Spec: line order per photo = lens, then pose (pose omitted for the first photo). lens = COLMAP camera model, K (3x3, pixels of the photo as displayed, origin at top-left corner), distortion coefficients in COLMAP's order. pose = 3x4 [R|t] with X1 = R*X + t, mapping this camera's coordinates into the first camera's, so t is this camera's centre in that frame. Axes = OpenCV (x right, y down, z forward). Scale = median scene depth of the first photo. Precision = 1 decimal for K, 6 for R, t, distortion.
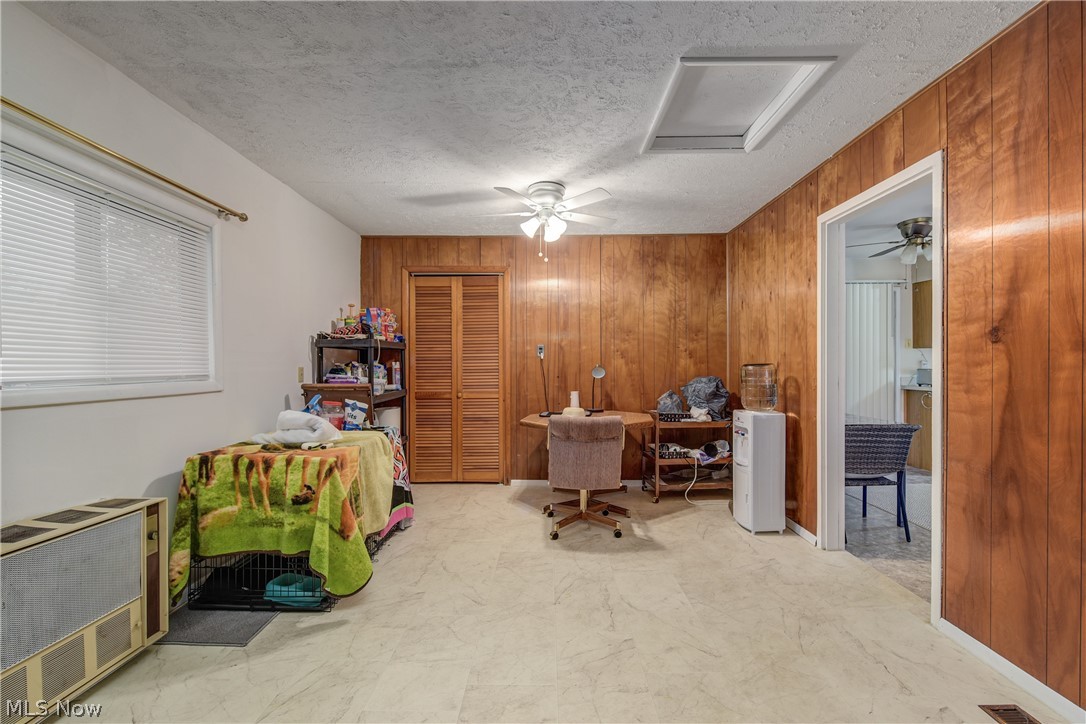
lens RADIAL K [[448.8, 0, 543.3], [0, 448.8, 365.5], [0, 0, 1]] dist [-0.000137, -0.000023]
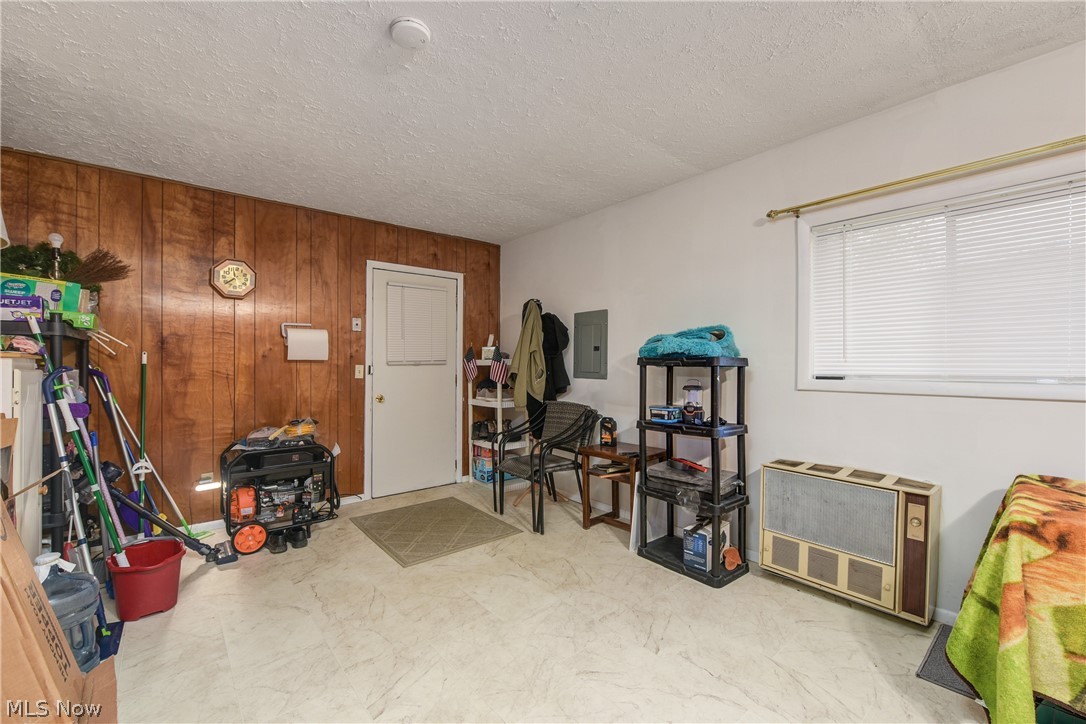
lens RADIAL K [[448.8, 0, 543.5], [0, 448.8, 363.8], [0, 0, 1]] dist [-0.000137, -0.000023]
pose [[-0.755024, 0.004043, -0.655685, 0.522923], [-0.002469, 0.999956, 0.009008, -0.008434], [0.655693, 0.008420, -0.754981, 1.286150]]
